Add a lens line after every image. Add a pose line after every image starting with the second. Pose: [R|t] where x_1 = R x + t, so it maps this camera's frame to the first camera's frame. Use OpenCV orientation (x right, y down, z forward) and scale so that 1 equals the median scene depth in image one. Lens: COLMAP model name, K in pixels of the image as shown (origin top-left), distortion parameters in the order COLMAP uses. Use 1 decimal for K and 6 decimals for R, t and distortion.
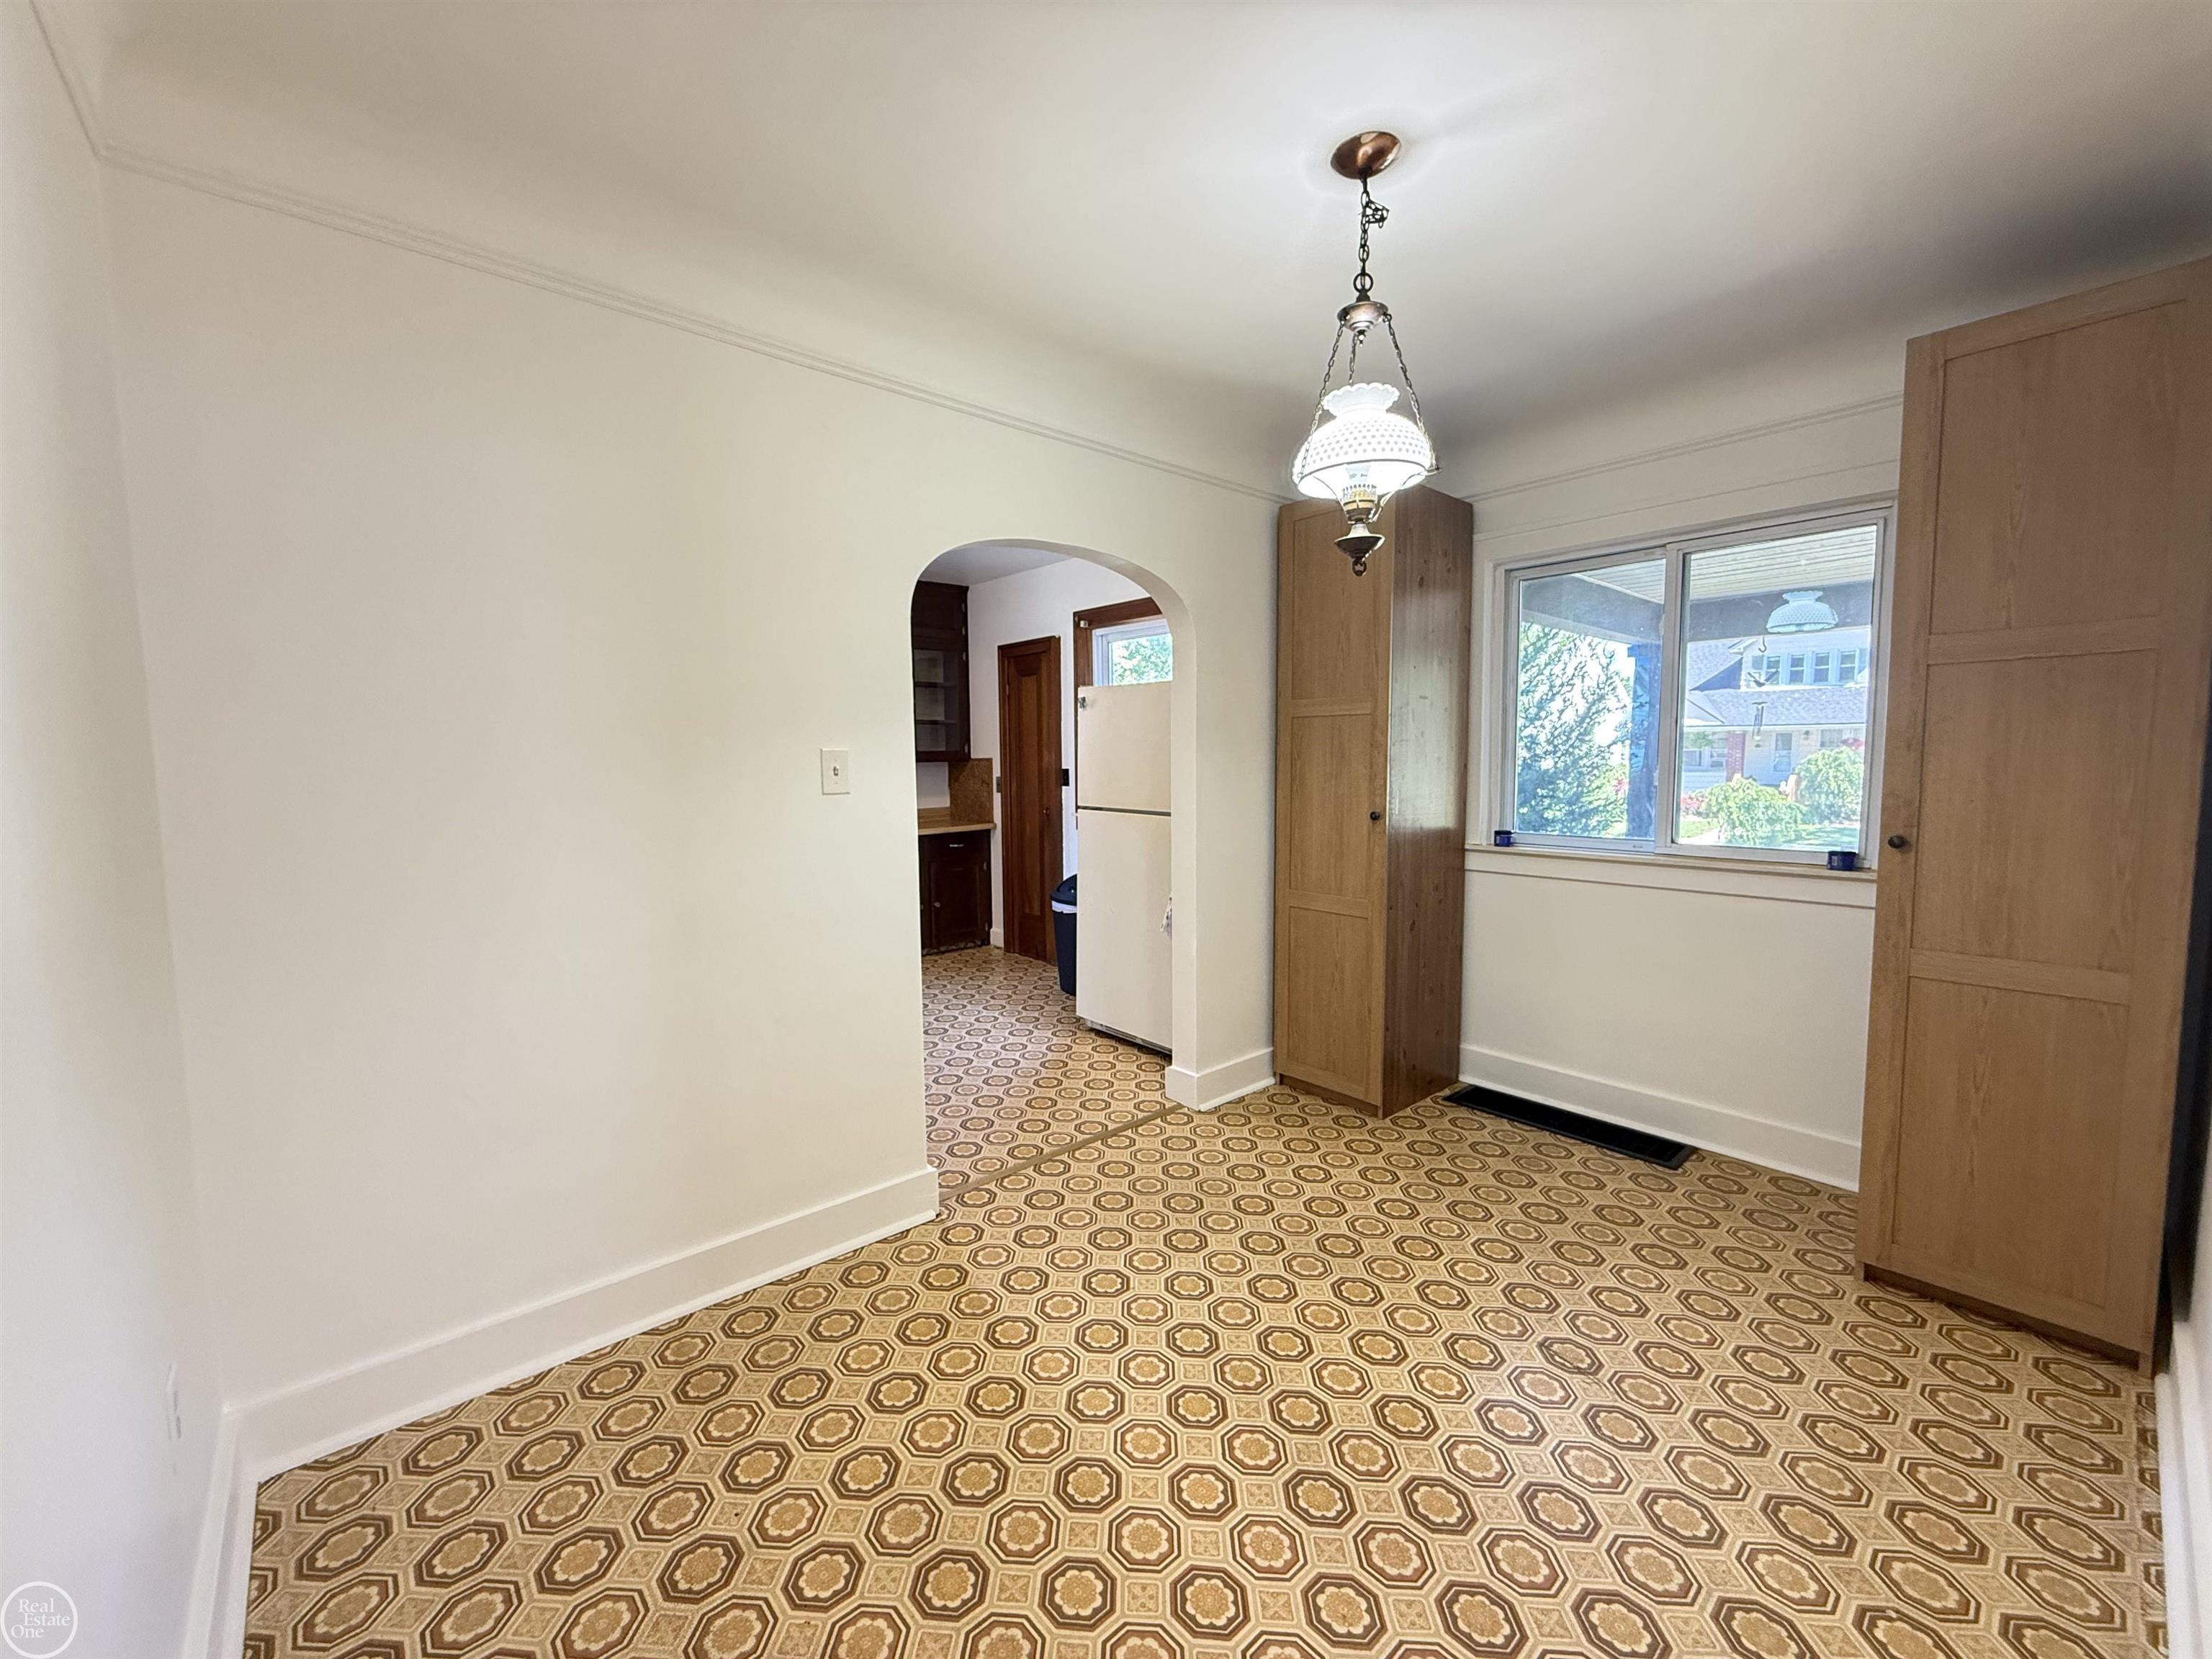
lens RADIAL K [[881.6, 0, 1105.4], [0, 881.6, 814.7], [0, 0, 1]] dist [0.002653, 0.001006]
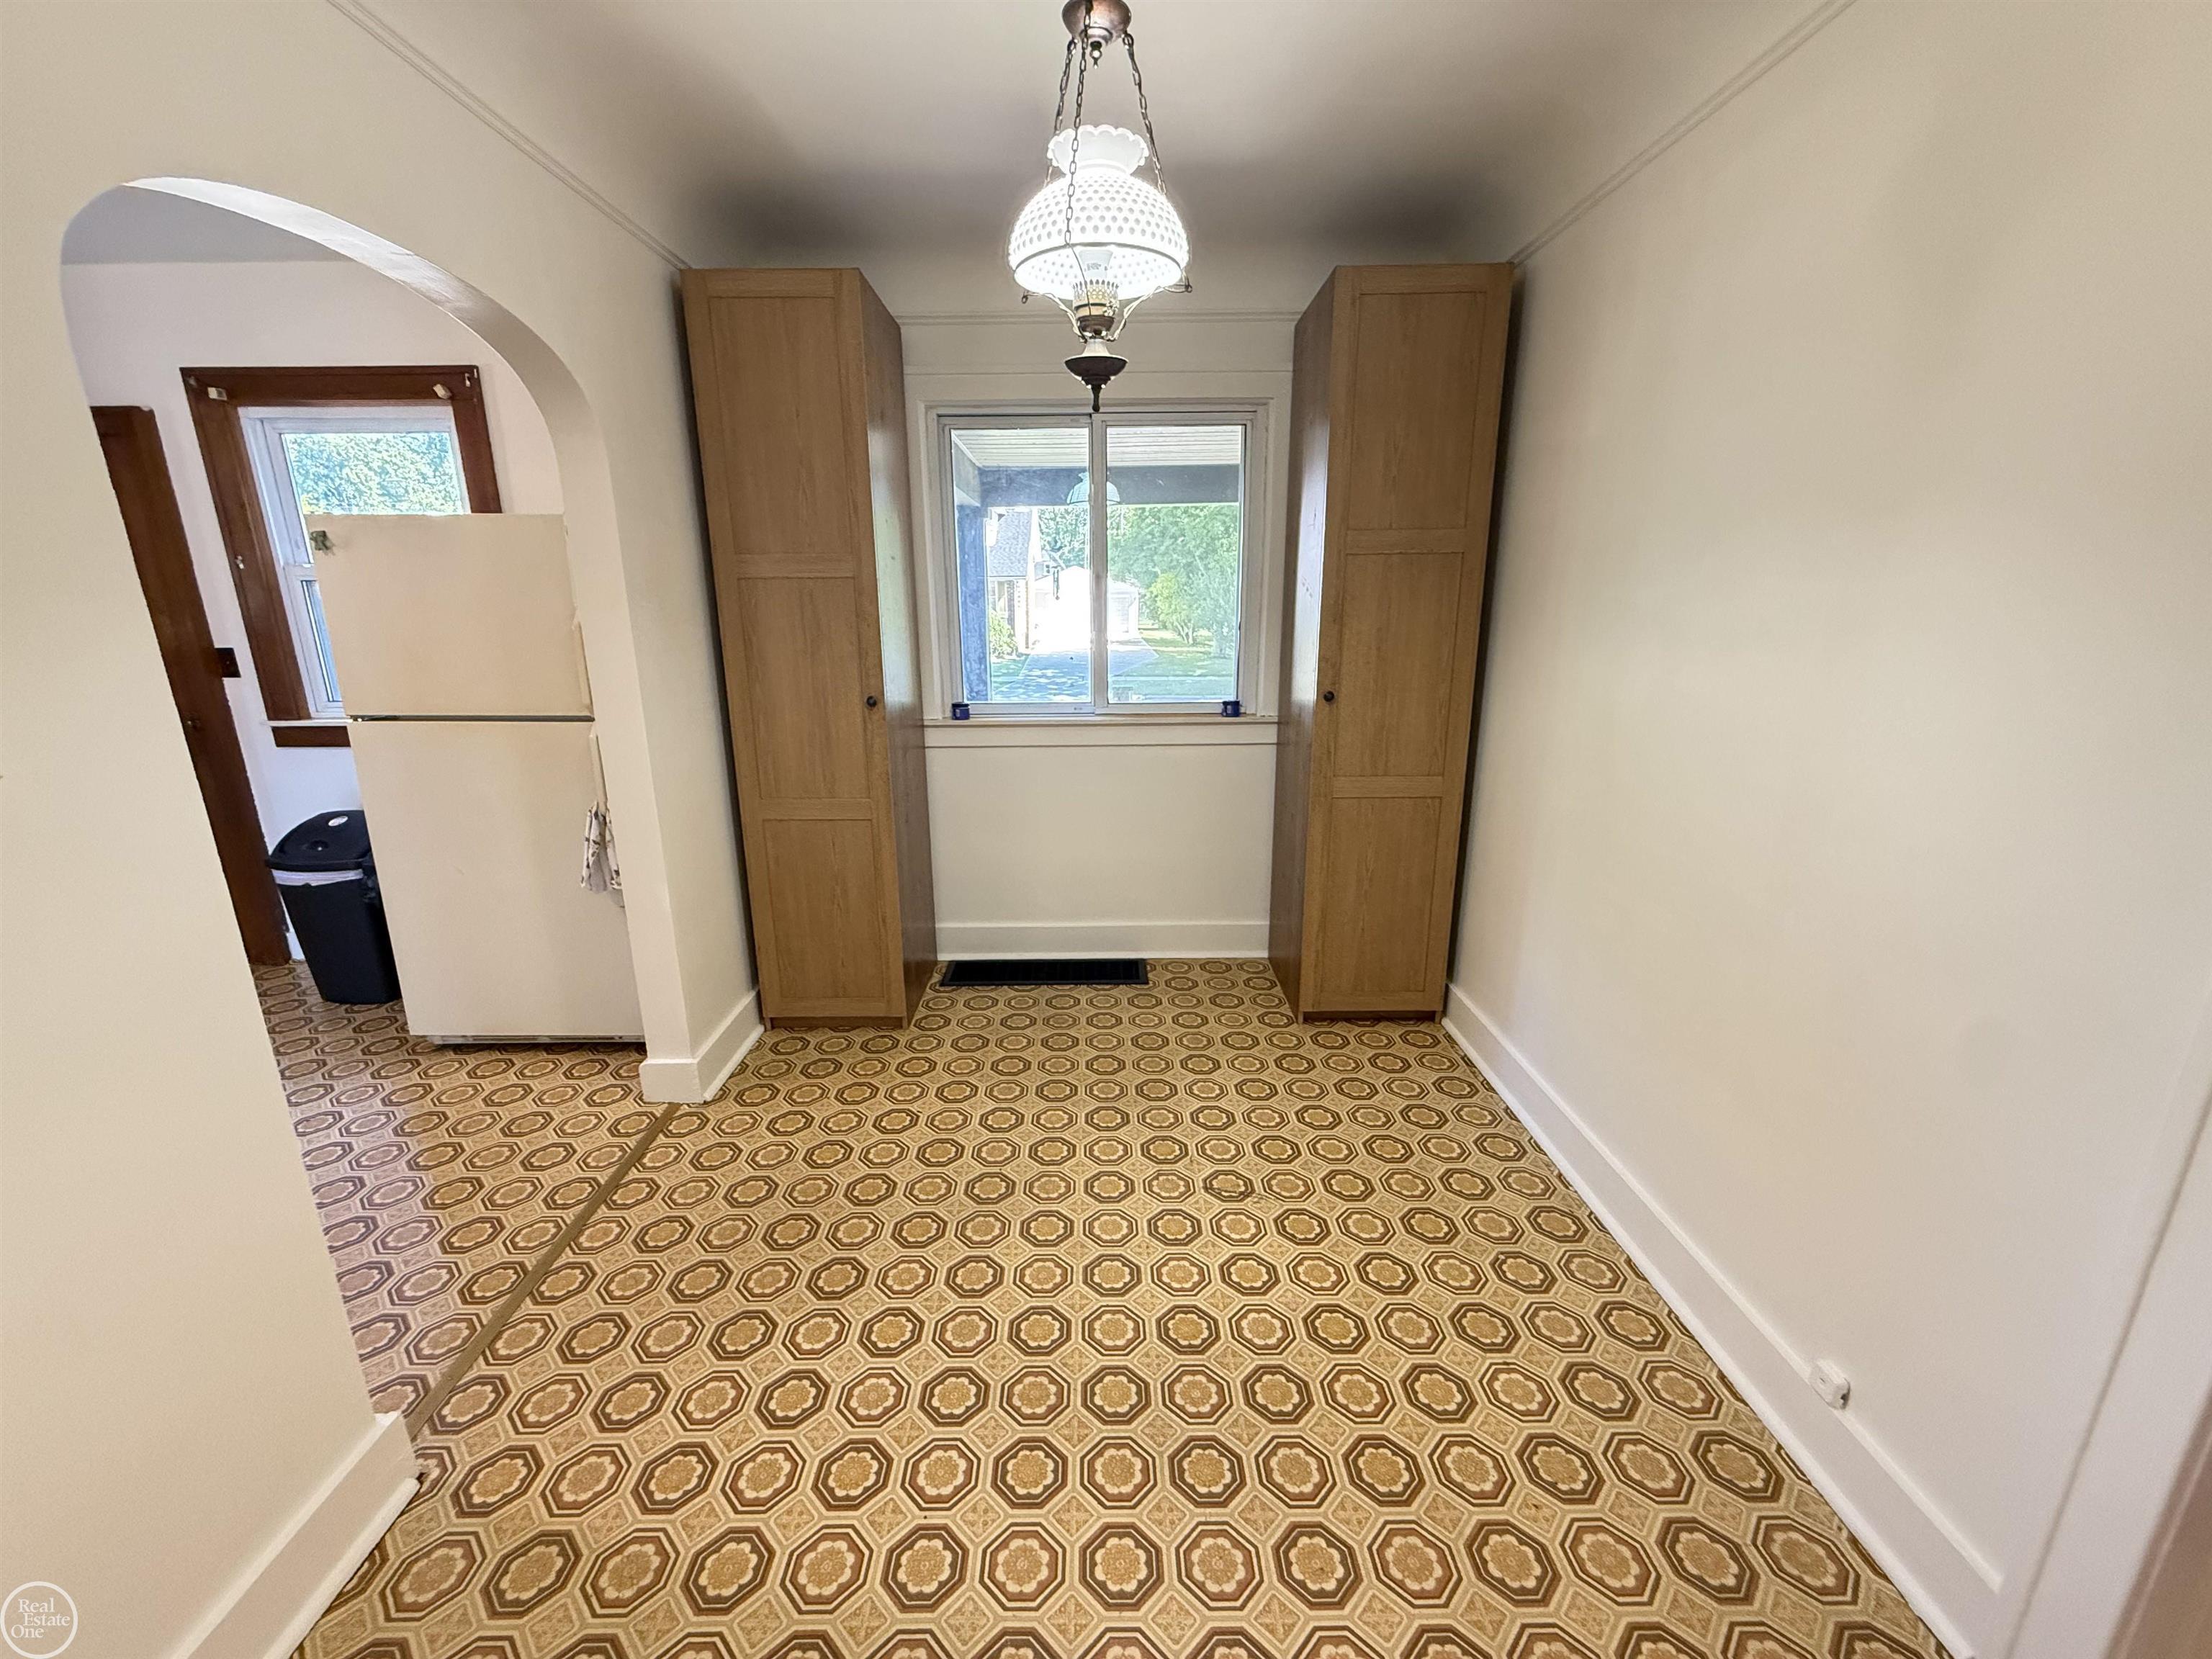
lens RADIAL K [[881.6, 0, 1124.7], [0, 881.6, 823.3], [0, 0, 1]] dist [0.002653, 0.001006]
pose [[0.661793, -0.185402, 0.726399, -0.182899], [0.054234, 0.978239, 0.200270, -0.043000], [-0.747722, -0.093142, 0.657447, 0.258679]]
